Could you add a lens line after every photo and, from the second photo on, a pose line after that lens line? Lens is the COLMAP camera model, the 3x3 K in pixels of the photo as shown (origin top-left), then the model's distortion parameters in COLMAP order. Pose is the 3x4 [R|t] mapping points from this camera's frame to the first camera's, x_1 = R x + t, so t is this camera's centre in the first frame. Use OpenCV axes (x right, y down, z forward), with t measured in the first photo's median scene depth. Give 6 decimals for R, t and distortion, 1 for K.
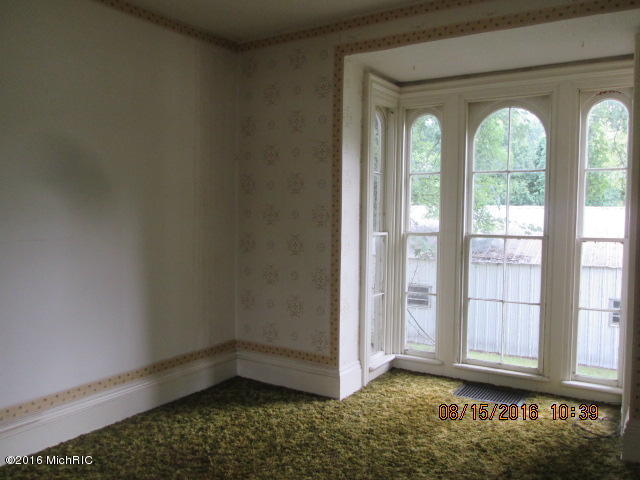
lens RADIAL K [[566.3, 0, 320.0], [0, 566.3, 240.0], [0, 0, 1]] dist [0.003919, 0.006959]
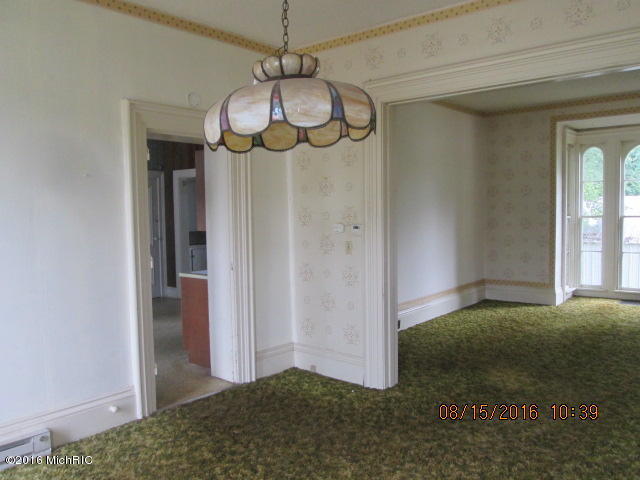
lens RADIAL K [[530.8, 0, 322.7], [0, 530.8, 242.4], [0, 0, 1]] dist [-0.043481, 0.007681]
pose [[0.989589, -0.019385, -0.142608, -0.432941], [0.021769, 0.999648, 0.015176, 0.027266], [0.142264, -0.018123, 0.989663, -0.748655]]
